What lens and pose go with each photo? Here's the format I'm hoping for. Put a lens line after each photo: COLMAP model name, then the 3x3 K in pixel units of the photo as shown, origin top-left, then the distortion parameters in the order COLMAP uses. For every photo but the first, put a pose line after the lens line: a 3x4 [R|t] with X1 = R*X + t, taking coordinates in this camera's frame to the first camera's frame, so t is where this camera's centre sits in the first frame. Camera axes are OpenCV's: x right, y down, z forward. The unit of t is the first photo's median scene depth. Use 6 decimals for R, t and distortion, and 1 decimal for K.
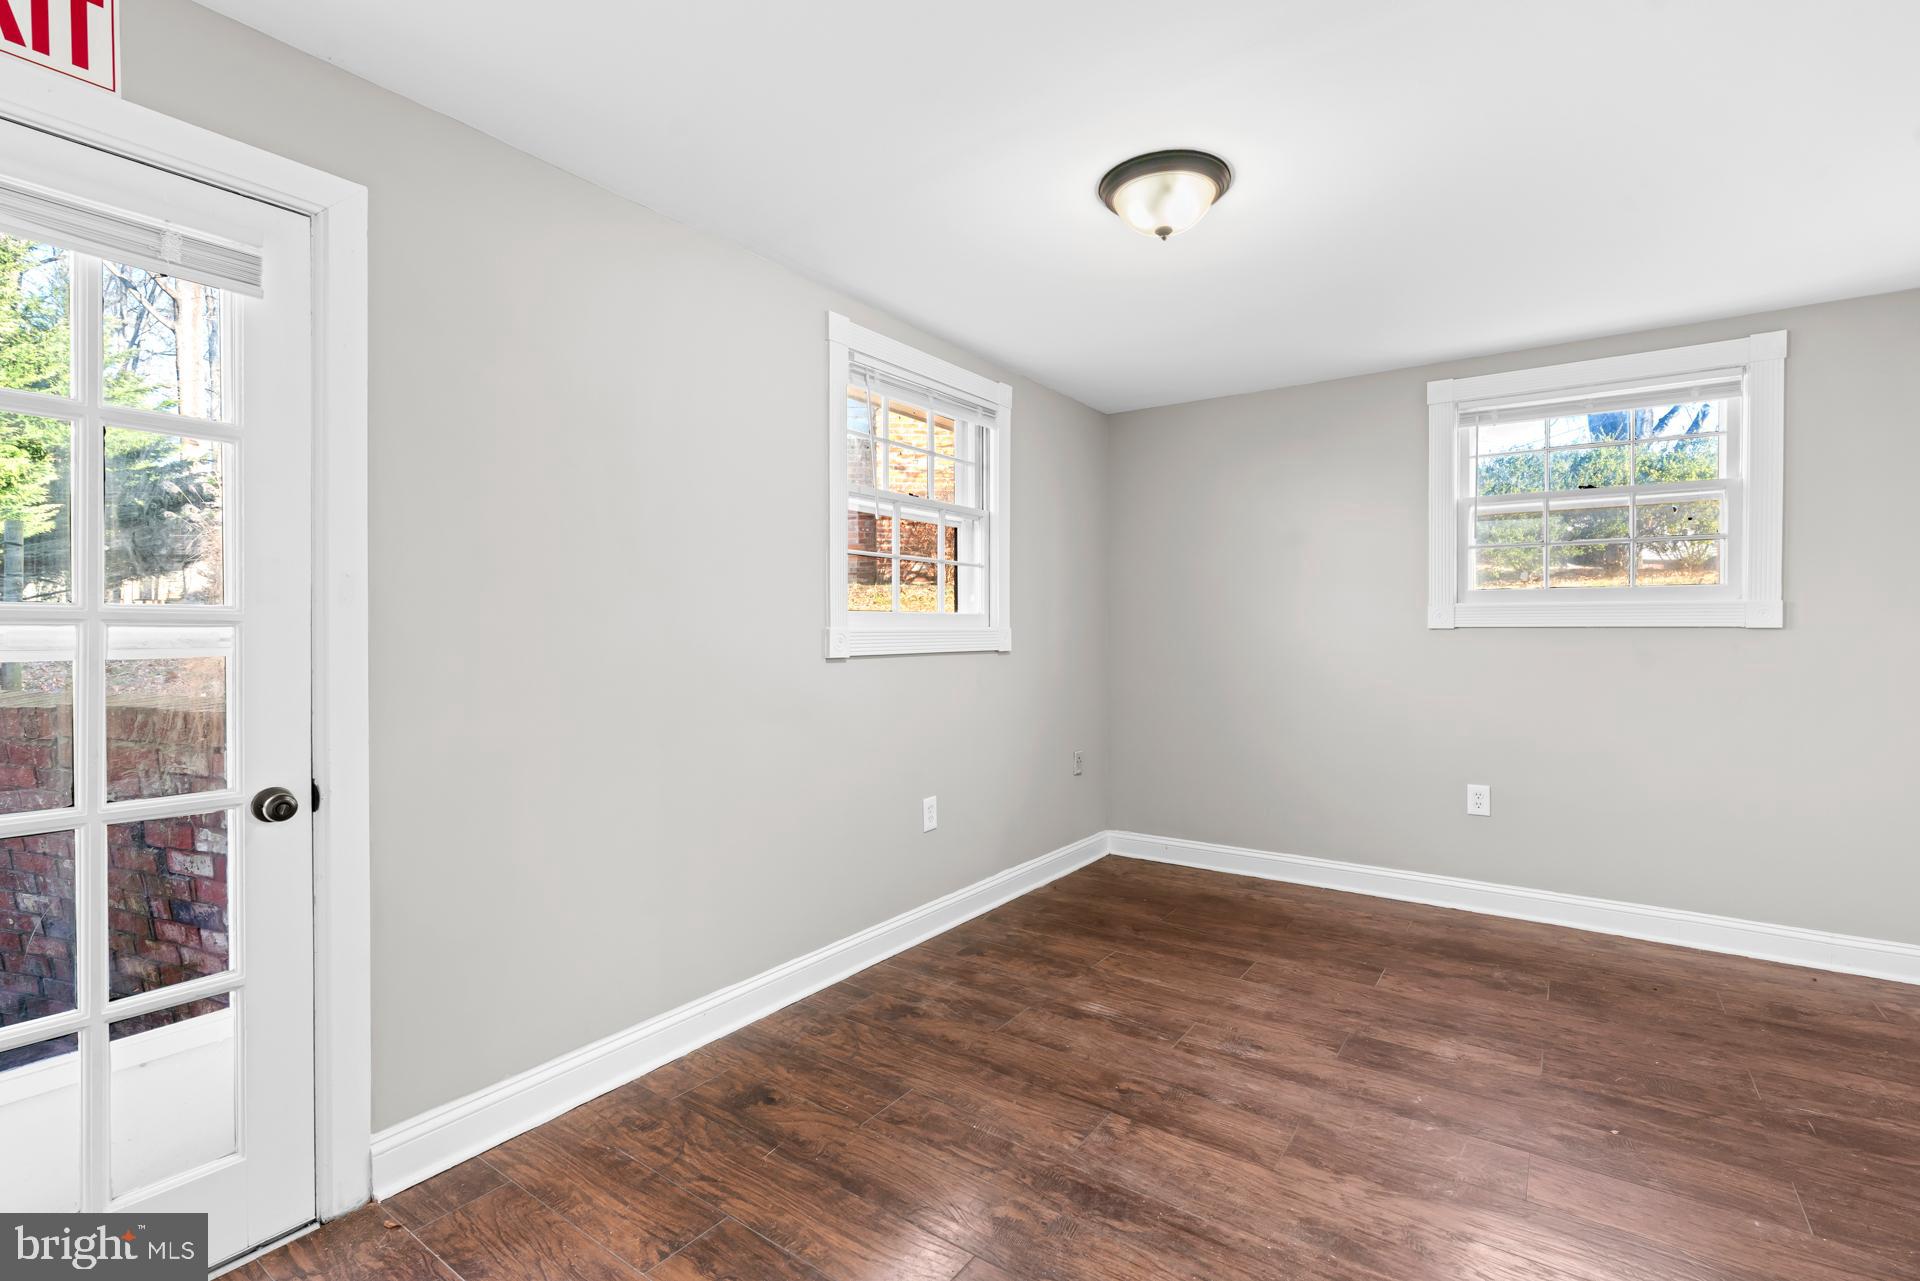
lens RADIAL K [[873.3, 0, 947.6], [0, 873.3, 635.5], [0, 0, 1]] dist [-0.014827, 0.006097]
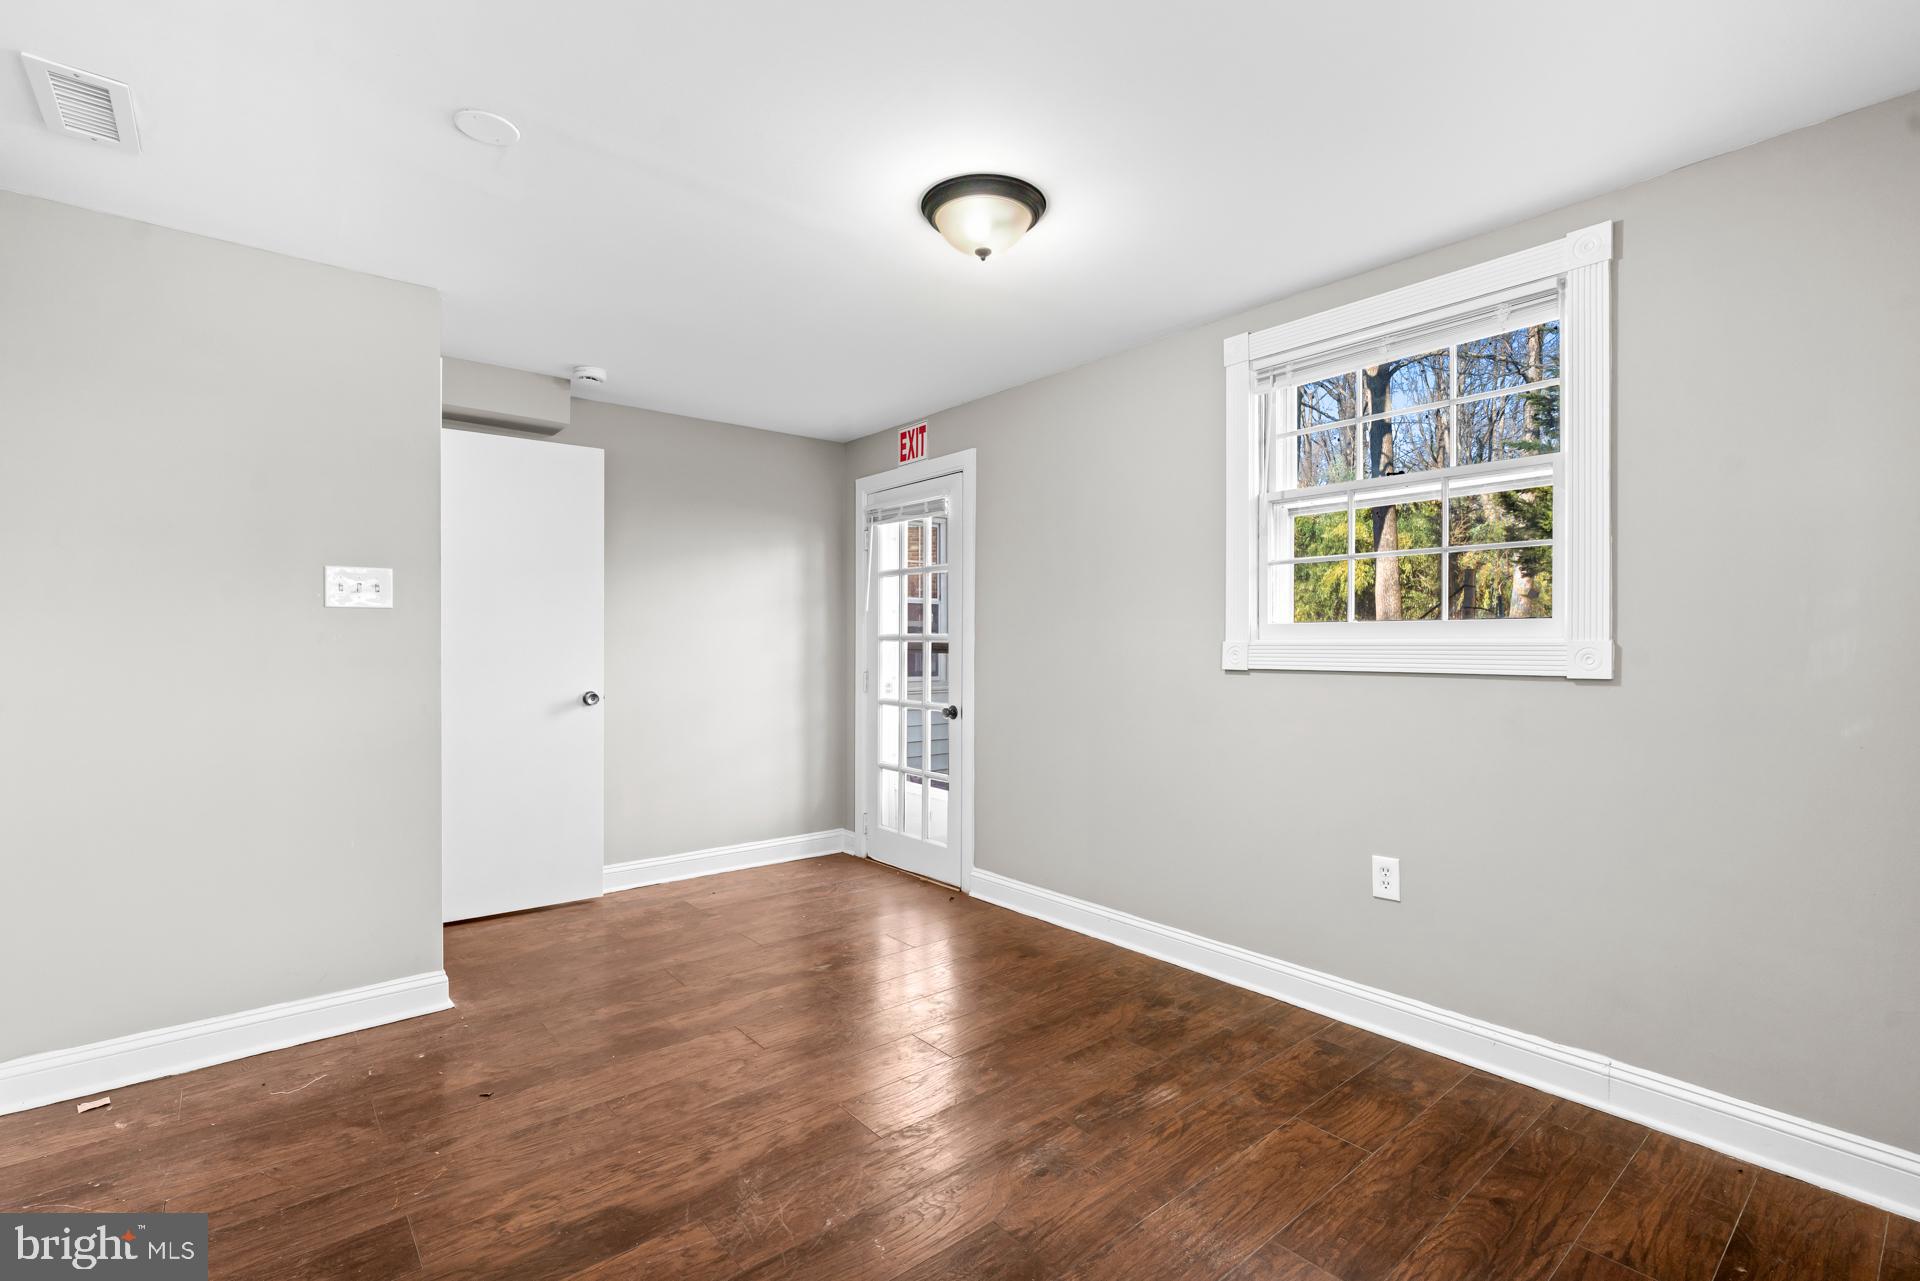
lens RADIAL K [[873.3, 0, 950.6], [0, 873.3, 643.9], [0, 0, 1]] dist [-0.014827, 0.006097]
pose [[-0.260642, -0.003551, -0.965429, 1.005026], [-0.009774, 0.999952, -0.001039, -0.001604], [0.965386, 0.009165, -0.260664, 0.991289]]
